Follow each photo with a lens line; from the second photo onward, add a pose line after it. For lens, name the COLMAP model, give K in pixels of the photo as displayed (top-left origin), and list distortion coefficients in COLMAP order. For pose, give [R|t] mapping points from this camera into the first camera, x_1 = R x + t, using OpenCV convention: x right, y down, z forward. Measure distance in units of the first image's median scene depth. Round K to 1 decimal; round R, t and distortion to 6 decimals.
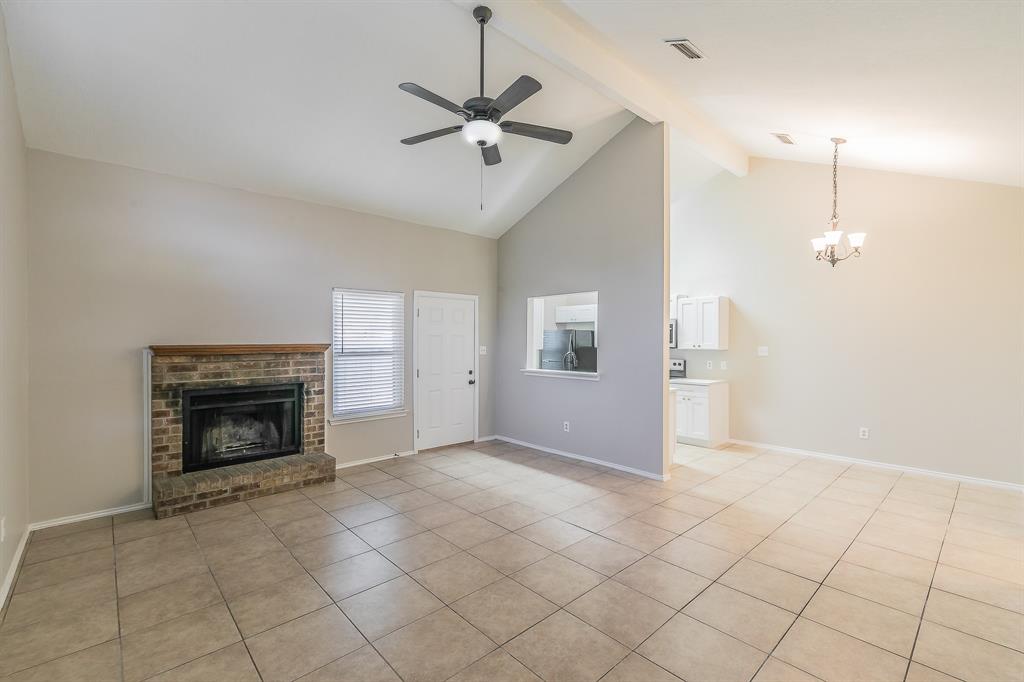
lens RADIAL K [[445.2, 0, 517.9], [0, 445.2, 343.0], [0, 0, 1]] dist [-0.004106, -0.000424]
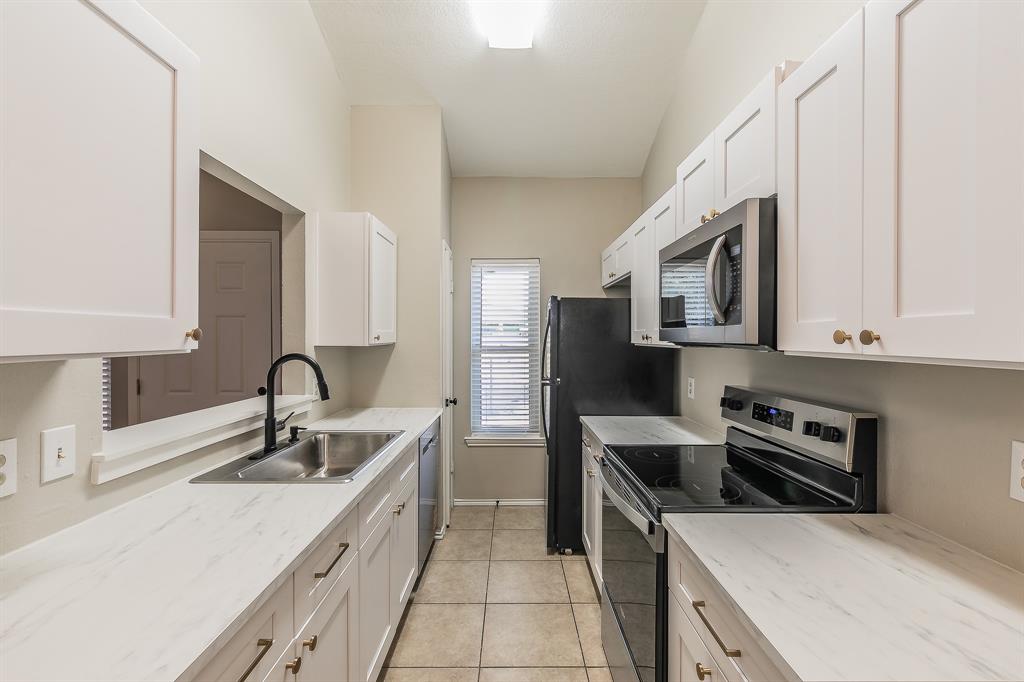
lens RADIAL K [[446.9, 0, 517.7], [0, 446.9, 340.9], [0, 0, 1]] dist [-0.003183, -0.000442]
pose [[0.737608, 0.005020, -0.675210, 0.577573], [-0.007061, 0.999975, -0.000279, 0.012367], [0.675192, 0.004974, 0.737625, 1.125519]]
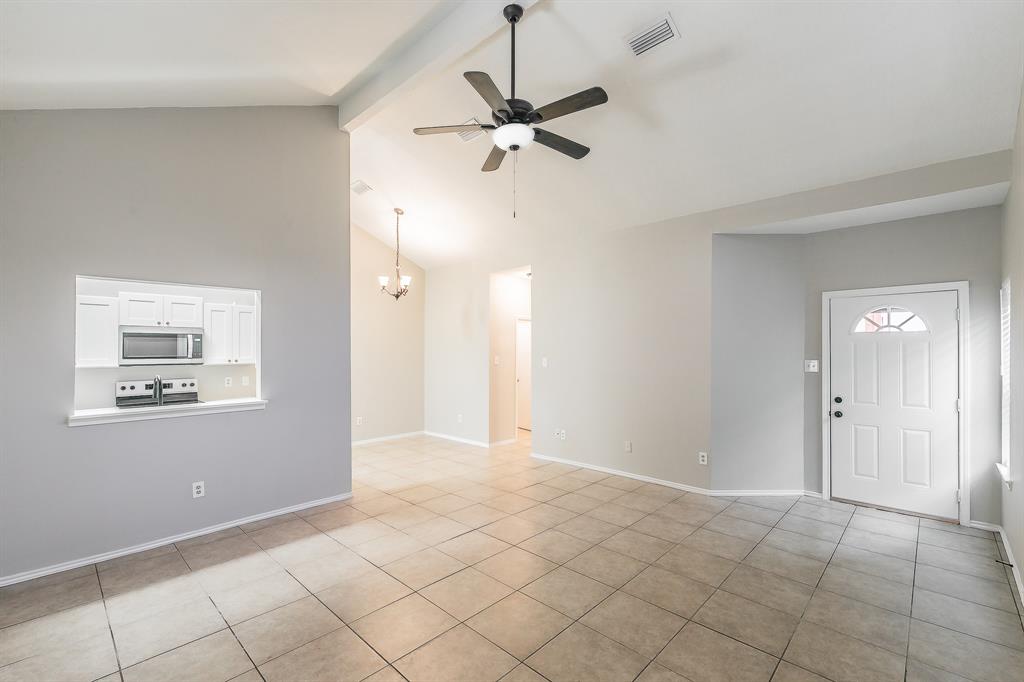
lens RADIAL K [[443.3, 0, 508.8], [0, 443.3, 346.9], [0, 0, 1]] dist [-0.000507, 0.000097]
pose [[-0.058567, 0.005586, 0.998268, -0.675445], [0.012034, 0.999916, -0.004890, -0.013004], [-0.998211, 0.011727, -0.058629, 0.708809]]
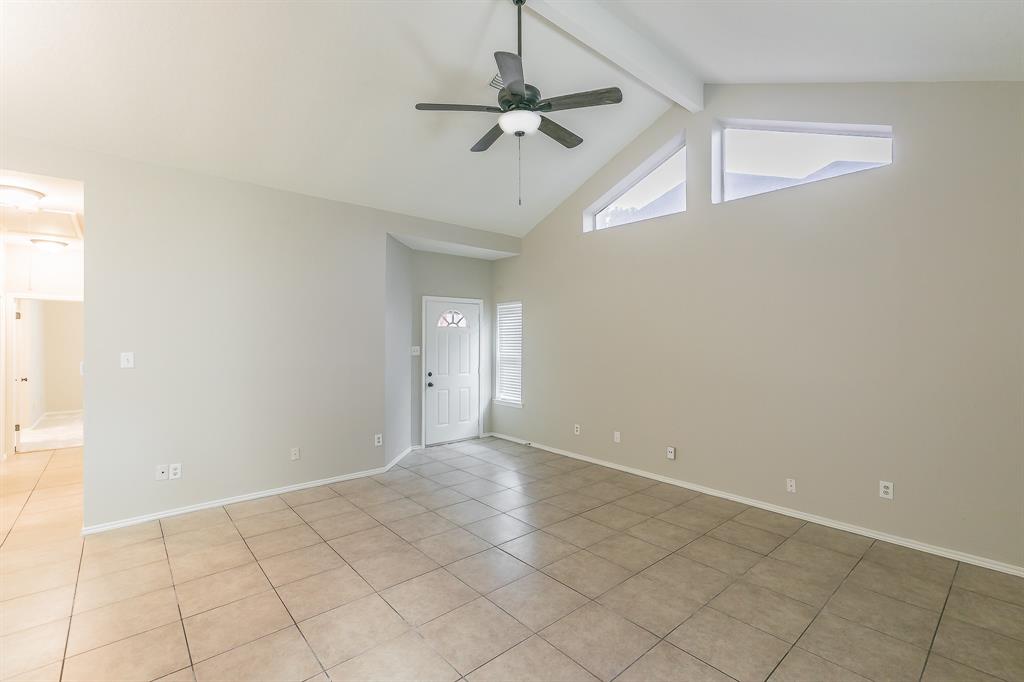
lens RADIAL K [[453.6, 0, 521.8], [0, 453.6, 338.6], [0, 0, 1]] dist [0.001949, 0.000015]
pose [[-0.999748, -0.001916, 0.022387, -0.071550], [-0.001634, 0.999919, 0.012623, -0.020026], [-0.022410, 0.012584, -0.999670, 1.297183]]
